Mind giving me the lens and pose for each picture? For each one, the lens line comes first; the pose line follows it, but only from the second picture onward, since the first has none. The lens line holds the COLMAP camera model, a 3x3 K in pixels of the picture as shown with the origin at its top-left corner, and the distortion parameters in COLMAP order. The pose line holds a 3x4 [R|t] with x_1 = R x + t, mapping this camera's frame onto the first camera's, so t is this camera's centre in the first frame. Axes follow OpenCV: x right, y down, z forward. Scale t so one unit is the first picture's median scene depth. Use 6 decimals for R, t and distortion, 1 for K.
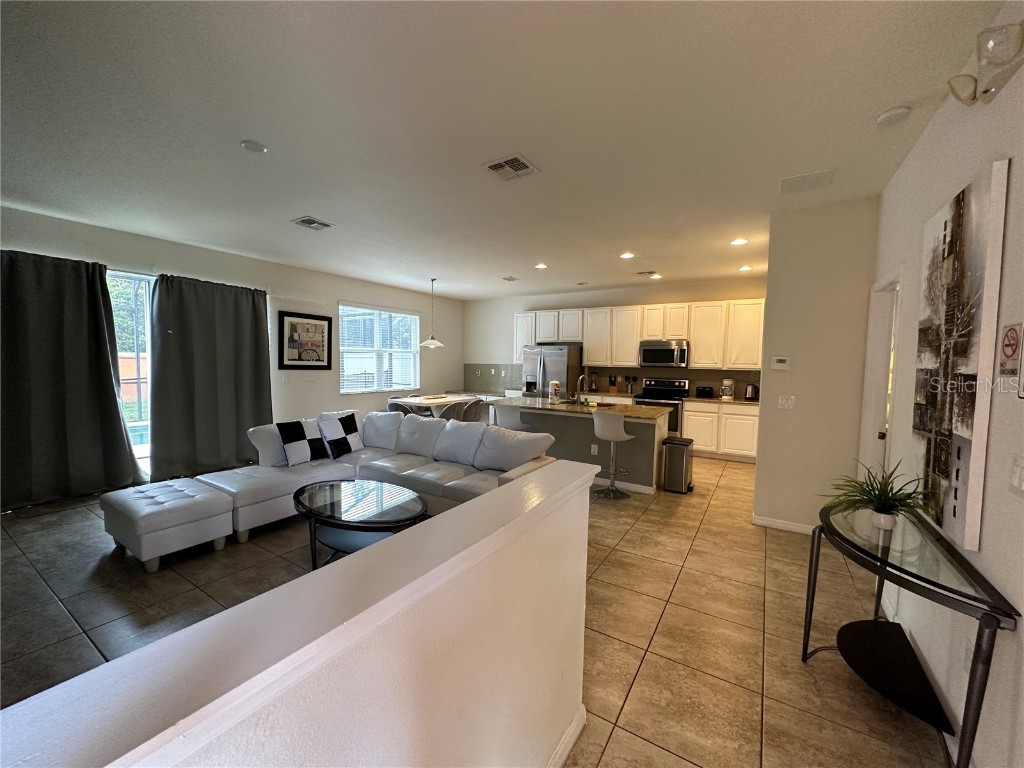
lens RADIAL K [[408.3, 0, 511.6], [0, 408.3, 382.9], [0, 0, 1]] dist [-0.003021, 0.000099]
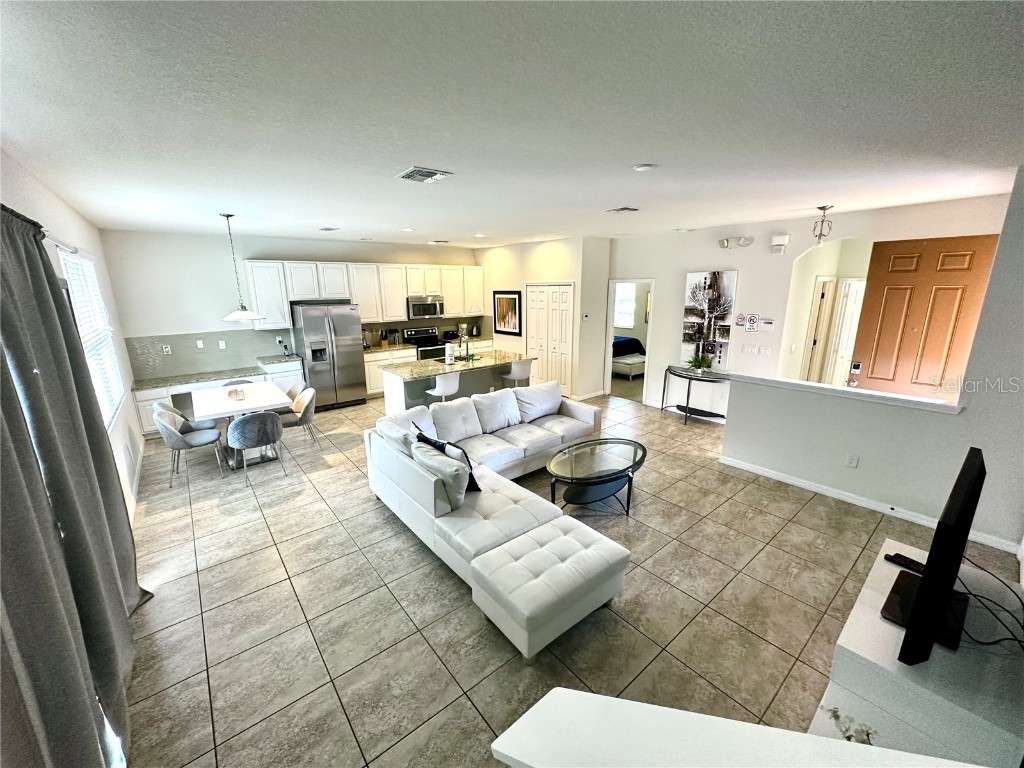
lens RADIAL K [[408.3, 0, 510.1], [0, 408.3, 382.9], [0, 0, 1]] dist [-0.003021, 0.000099]
pose [[0.320368, -0.238797, 0.916701, -0.774569], [0.069352, 0.971021, 0.228710, -0.125621], [-0.944751, -0.009696, 0.327645, 0.408917]]
